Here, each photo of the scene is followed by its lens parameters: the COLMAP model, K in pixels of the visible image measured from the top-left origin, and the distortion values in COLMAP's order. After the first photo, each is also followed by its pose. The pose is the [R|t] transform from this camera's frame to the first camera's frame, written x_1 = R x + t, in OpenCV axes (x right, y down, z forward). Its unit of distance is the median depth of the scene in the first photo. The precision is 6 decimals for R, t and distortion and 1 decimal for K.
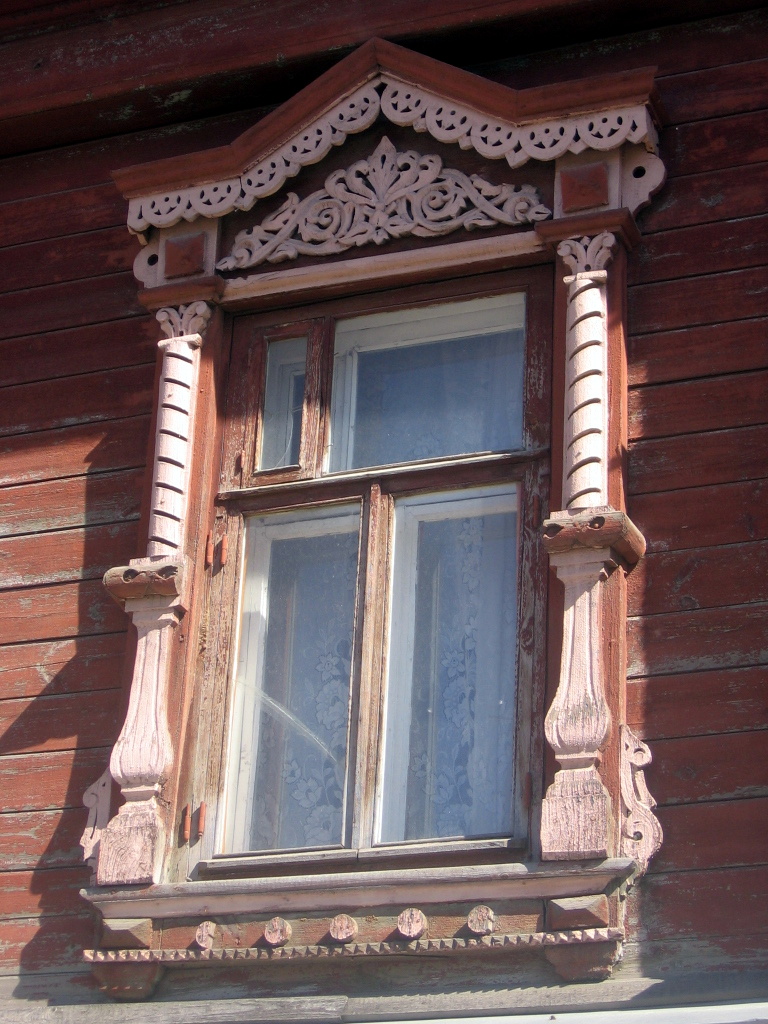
lens RADIAL K [[2628.7, 0, 384.0], [0, 2628.7, 512.0], [0, 0, 1]] dist [-0.074099, -0.127133]
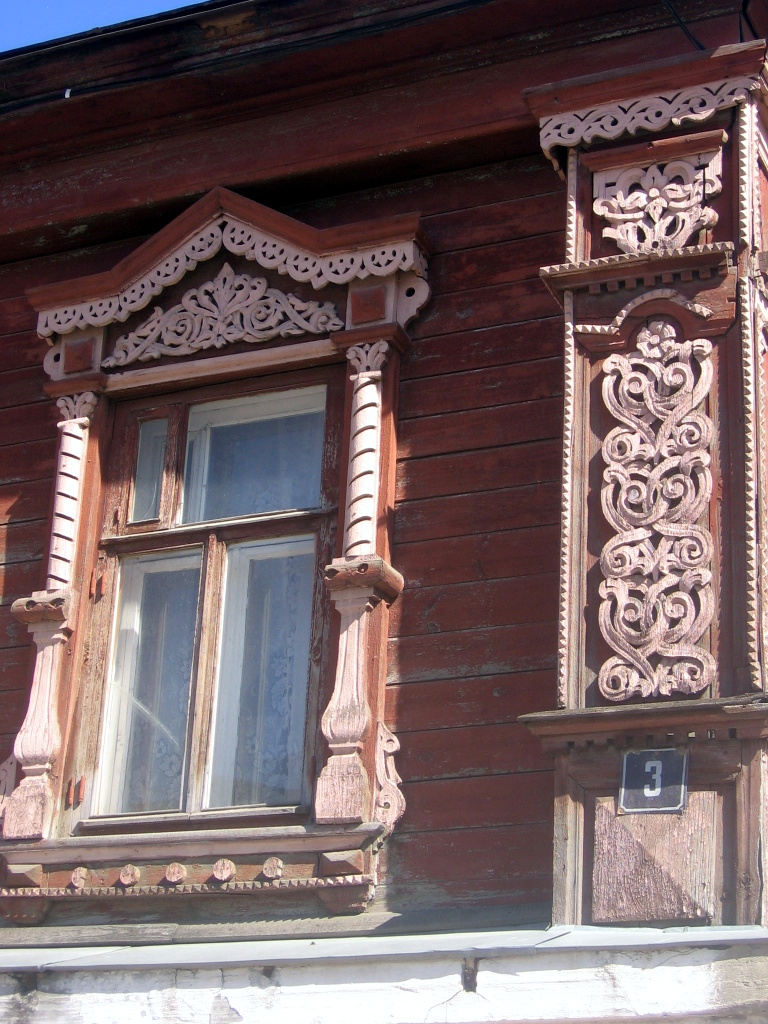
lens RADIAL K [[2304.4, 0, 384.0], [0, 2304.4, 512.0], [0, 0, 1]] dist [-0.064353, -0.196580]
pose [[0.998434, -0.013970, -0.054179, 0.146487], [0.015980, 0.999193, 0.036846, -0.063286], [0.053621, -0.037654, 0.997851, -0.151869]]
